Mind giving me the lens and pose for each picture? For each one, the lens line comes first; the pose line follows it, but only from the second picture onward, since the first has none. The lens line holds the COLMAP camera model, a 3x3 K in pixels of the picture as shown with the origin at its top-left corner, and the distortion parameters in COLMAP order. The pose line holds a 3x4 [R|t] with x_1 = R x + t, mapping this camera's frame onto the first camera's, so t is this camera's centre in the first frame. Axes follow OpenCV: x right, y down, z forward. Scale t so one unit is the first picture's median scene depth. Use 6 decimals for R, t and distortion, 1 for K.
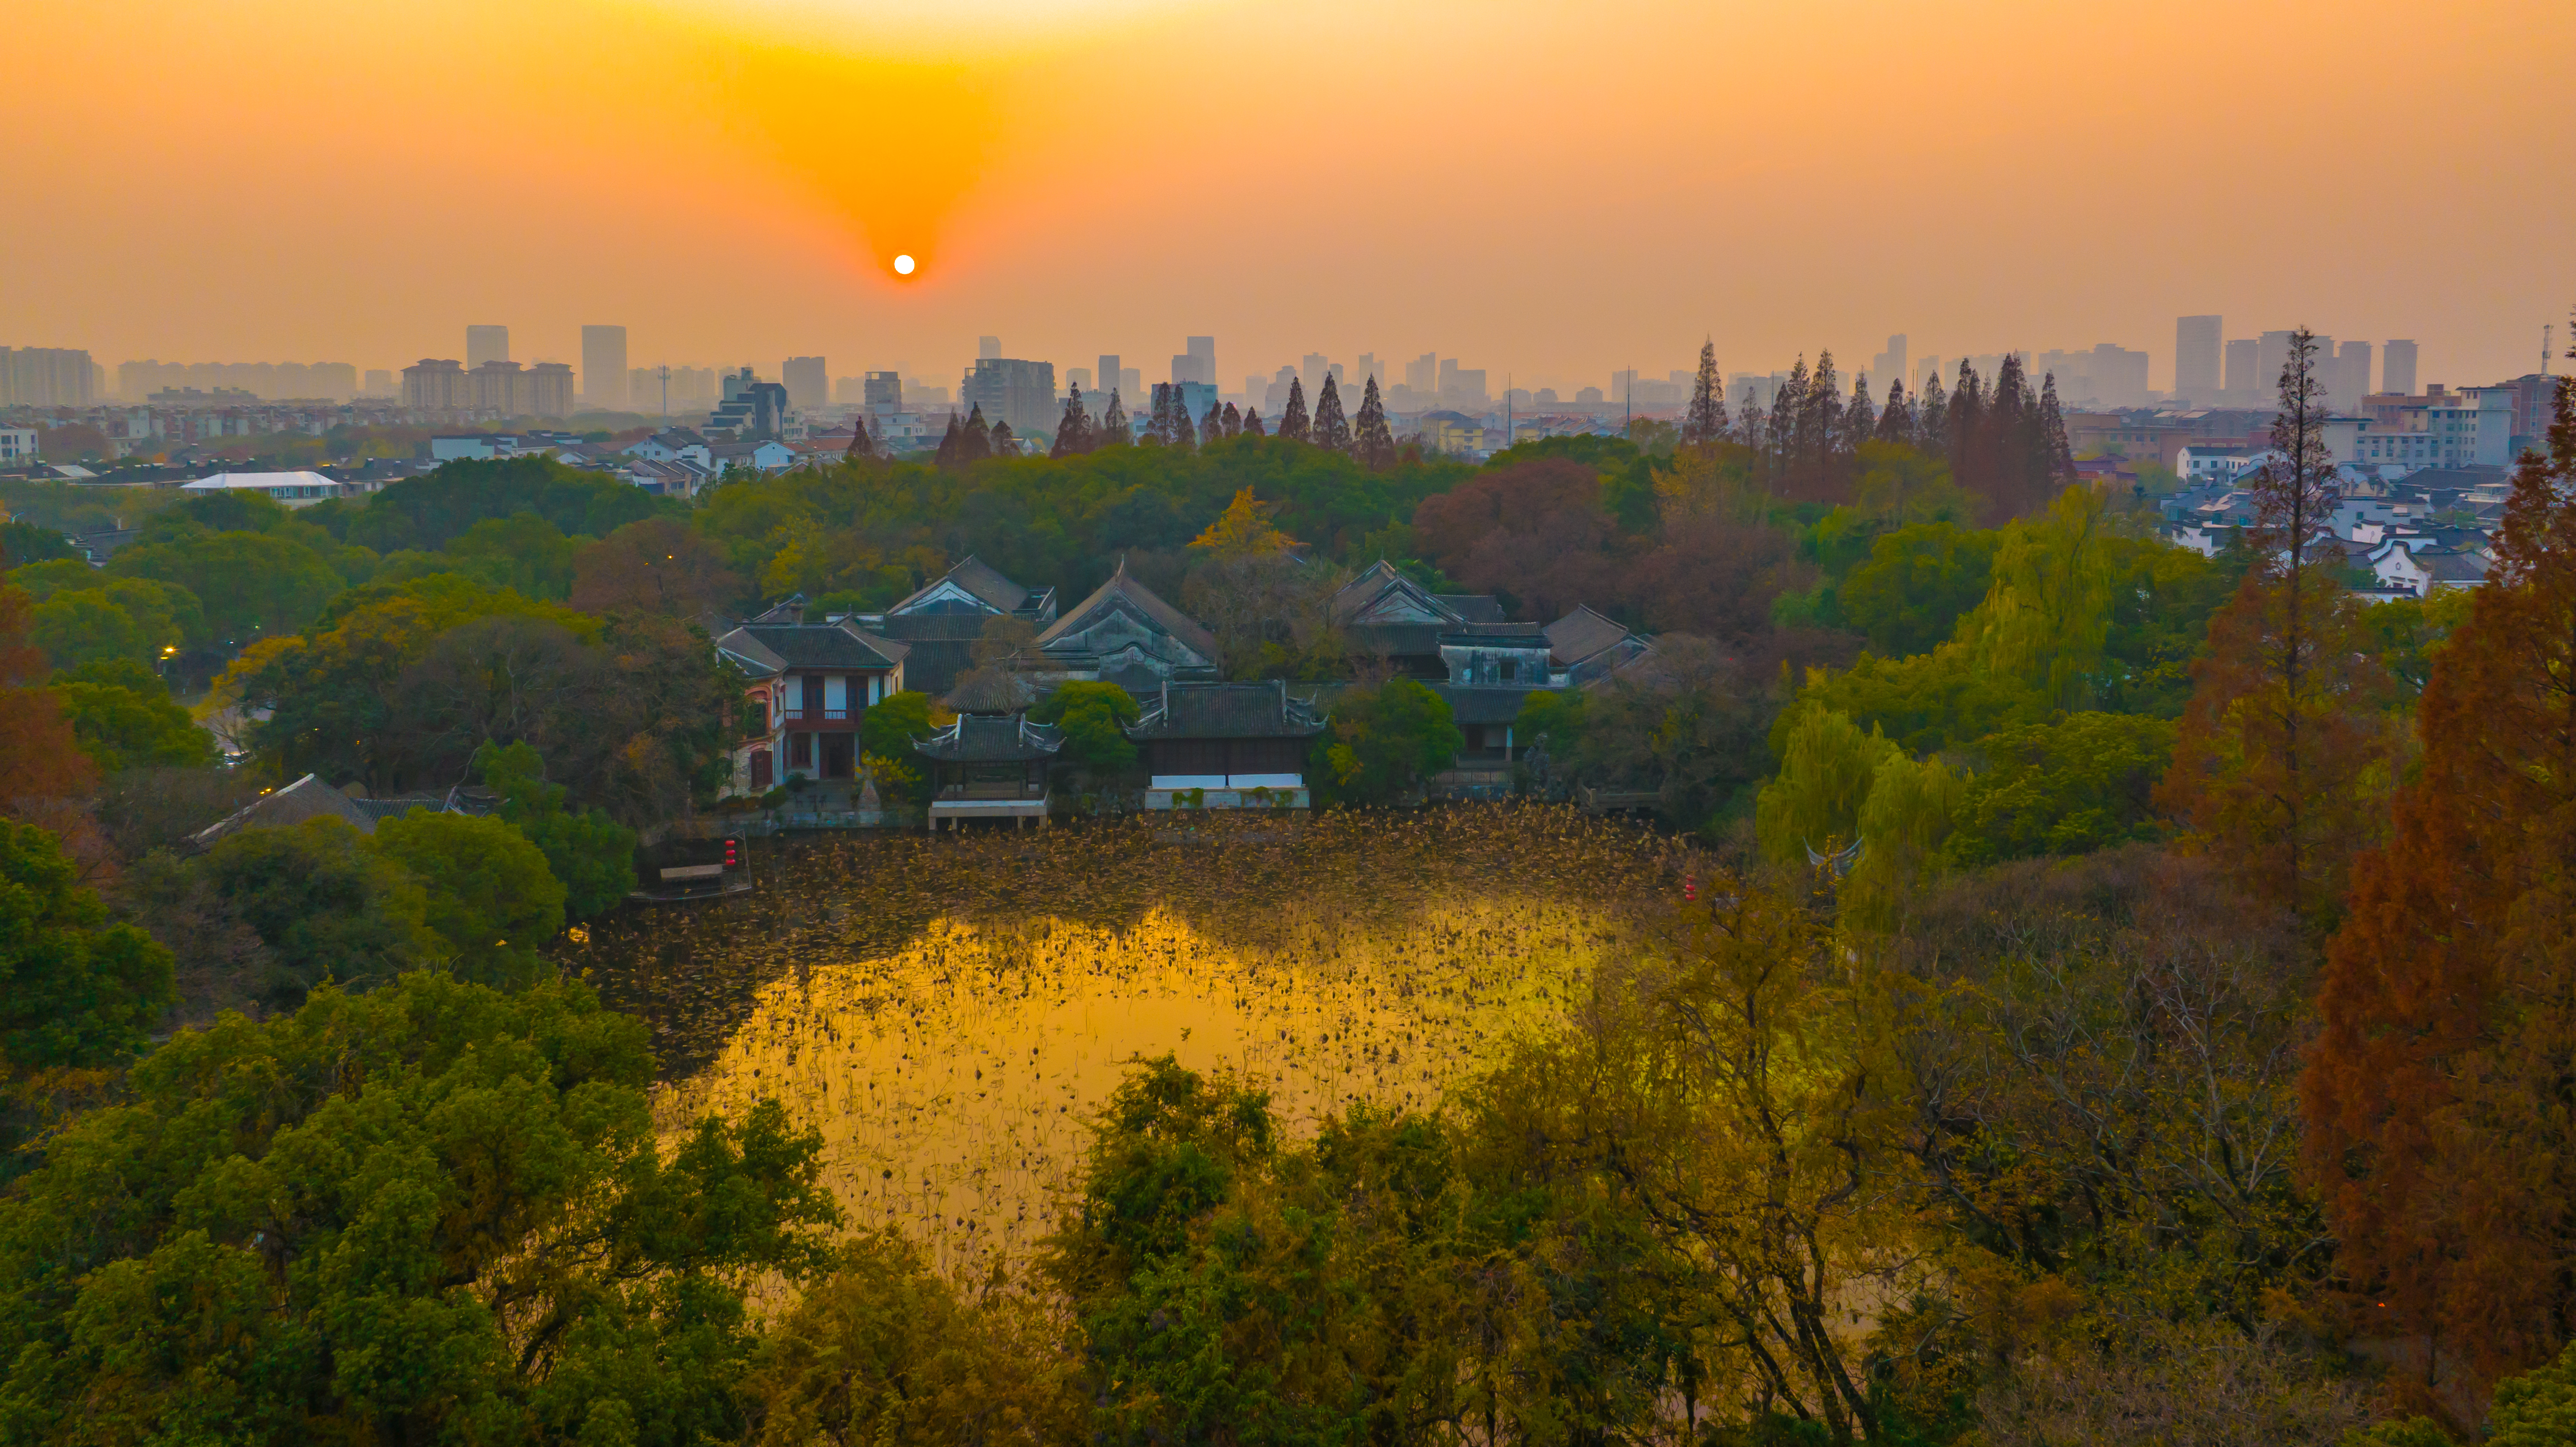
lens RADIAL K [[1841.4, 0, 1297.1], [0, 1841.4, 719.0], [0, 0, 1]] dist [-0.024231, 0.022711]
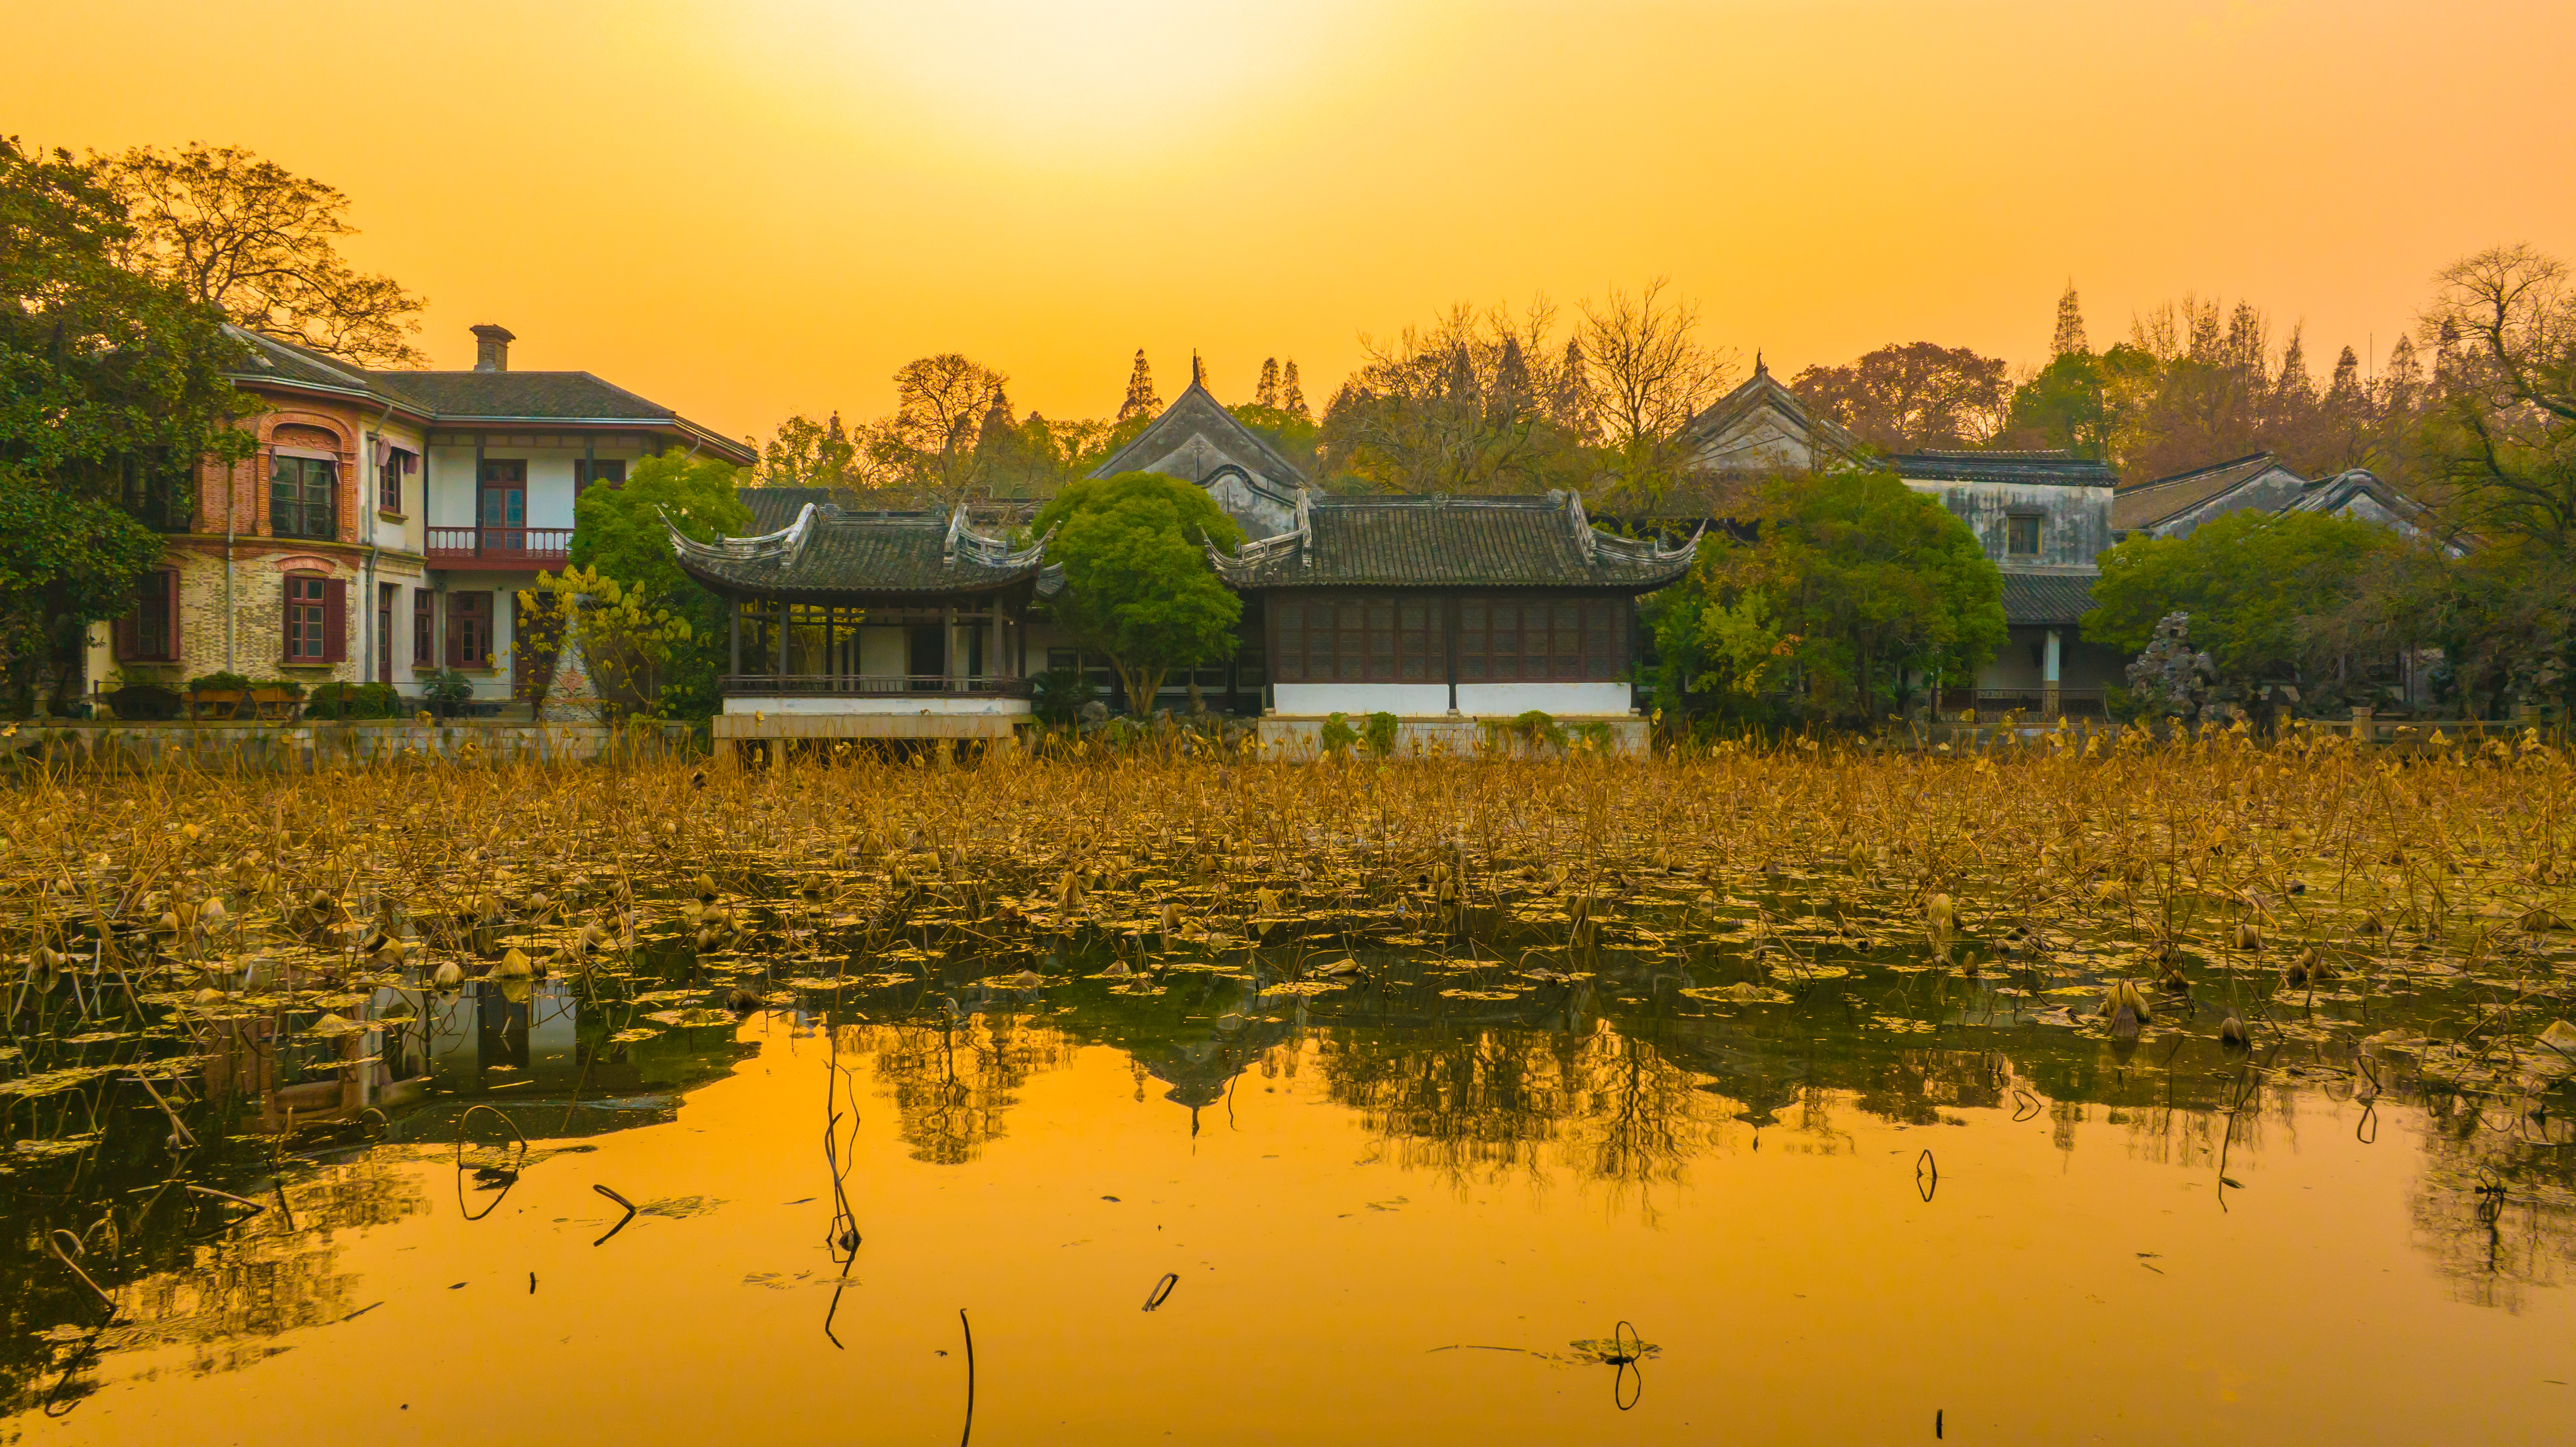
lens RADIAL K [[1841.4, 0, 1295.2], [0, 1841.4, 732.3], [0, 0, 1]] dist [-0.024231, 0.022711]
pose [[0.999017, 0.005170, -0.044015, -0.055524], [-0.011500, 0.989394, -0.144799, 0.102513], [0.042800, 0.145163, 0.988482, 0.586401]]
